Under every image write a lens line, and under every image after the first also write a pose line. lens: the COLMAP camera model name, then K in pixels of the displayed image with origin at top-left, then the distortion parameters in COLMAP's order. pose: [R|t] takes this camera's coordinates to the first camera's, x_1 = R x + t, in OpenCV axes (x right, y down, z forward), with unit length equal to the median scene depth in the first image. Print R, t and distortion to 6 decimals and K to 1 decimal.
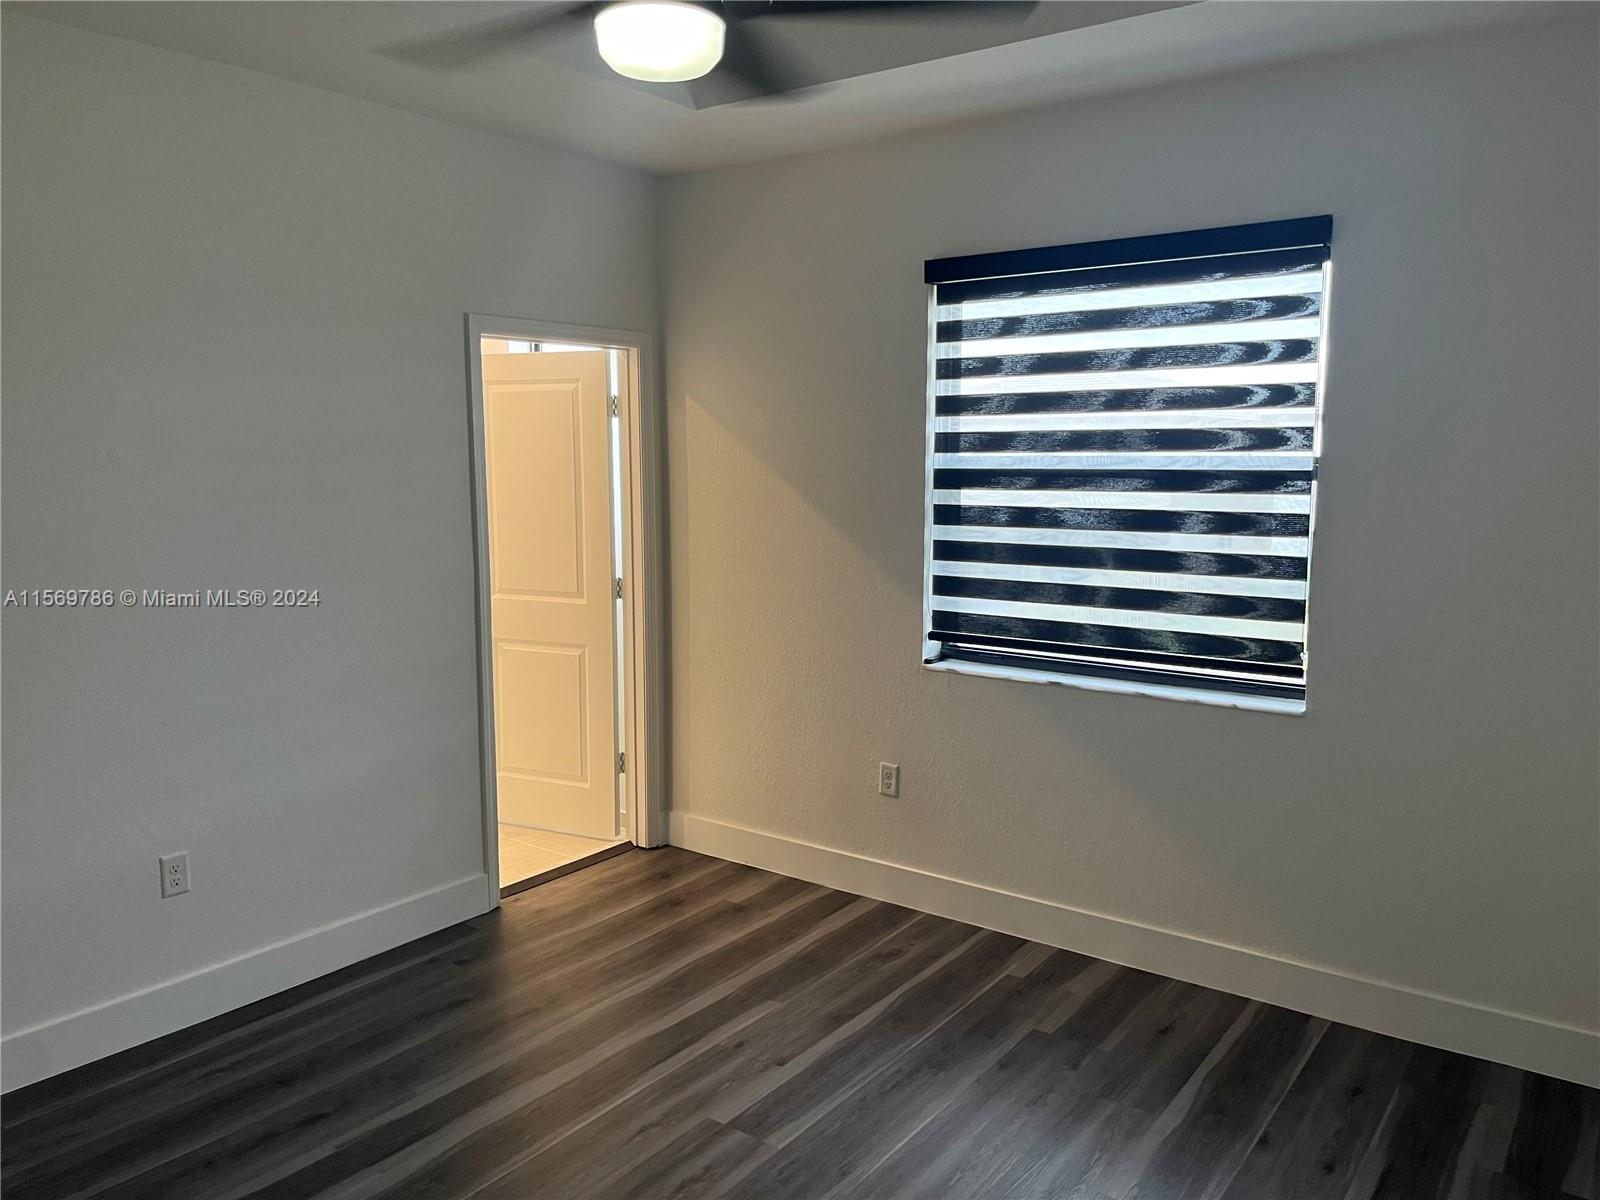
lens RADIAL K [[1219.3, 0, 800.5], [0, 1219.3, 603.0], [0, 0, 1]] dist [0.054880, -0.070908]
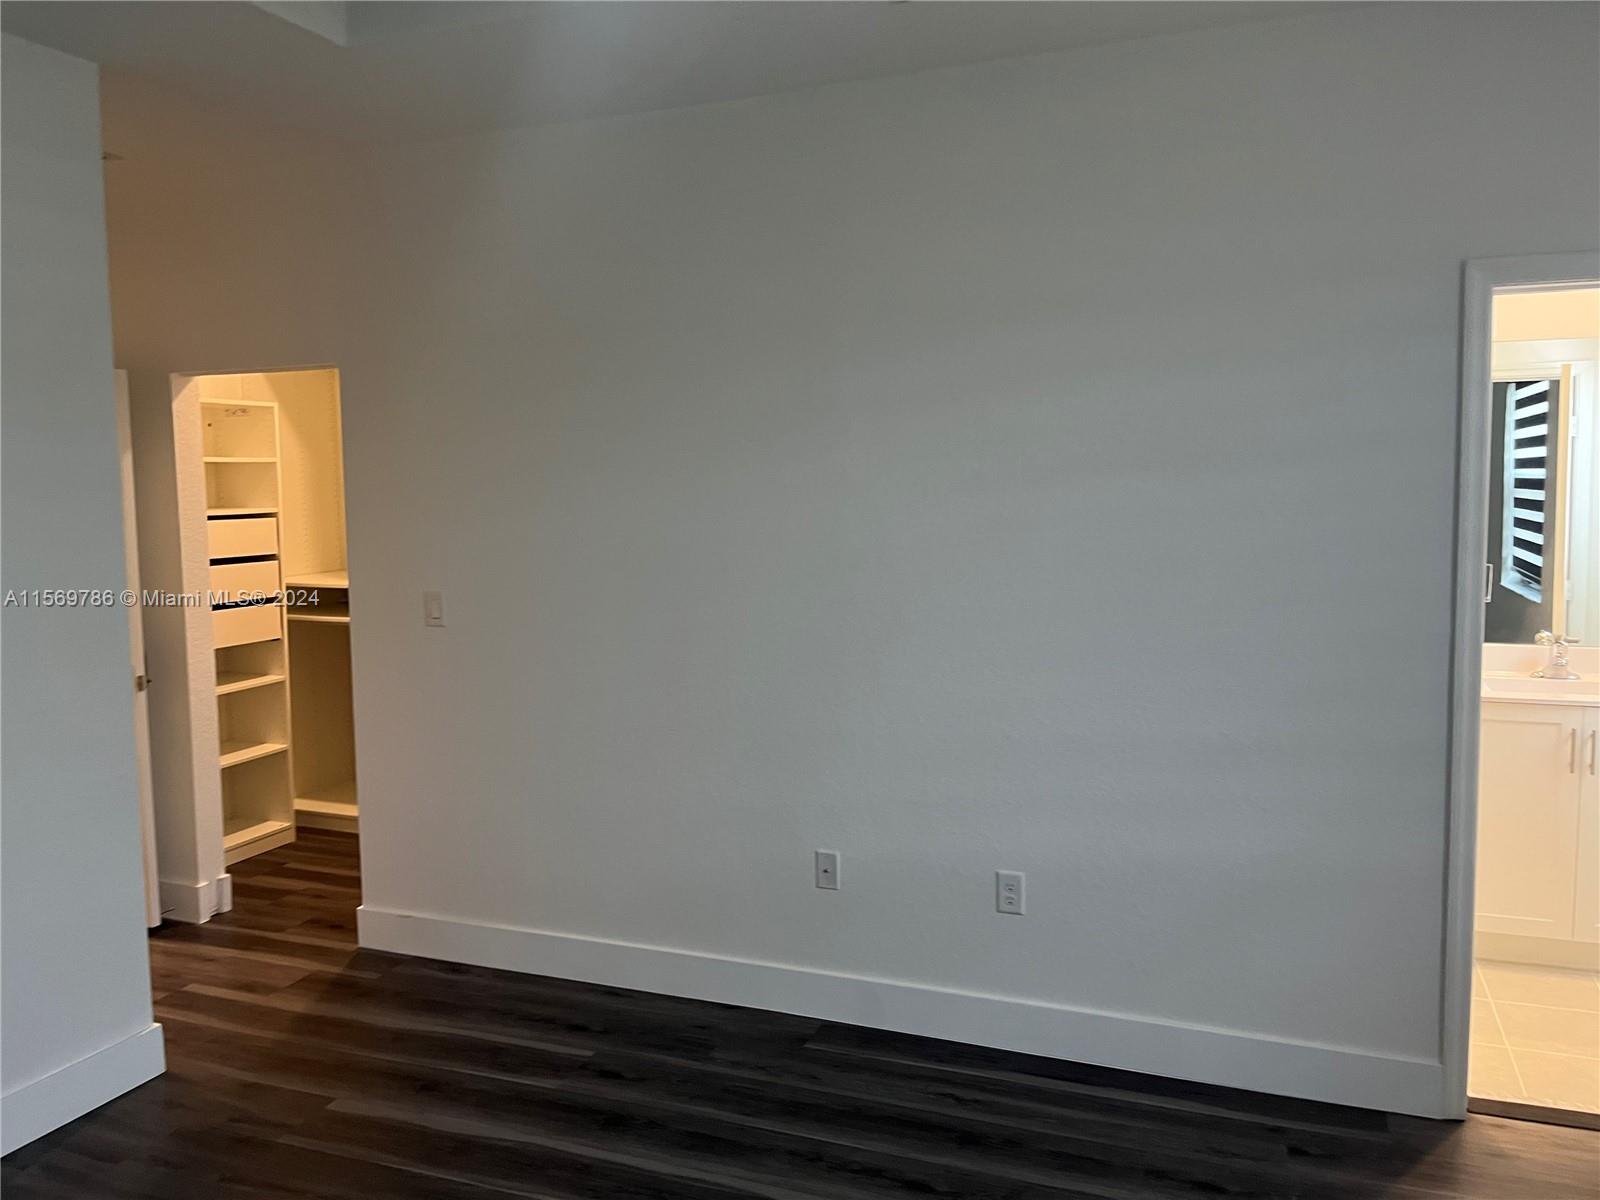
lens RADIAL K [[1219.3, 0, 799.7], [0, 1219.3, 595.0], [0, 0, 1]] dist [0.054880, -0.070908]
pose [[0.255328, 0.084755, -0.963133, 0.381311], [-0.108711, 0.992350, 0.058506, -0.057615], [0.960724, 0.089764, 0.262588, 0.557034]]
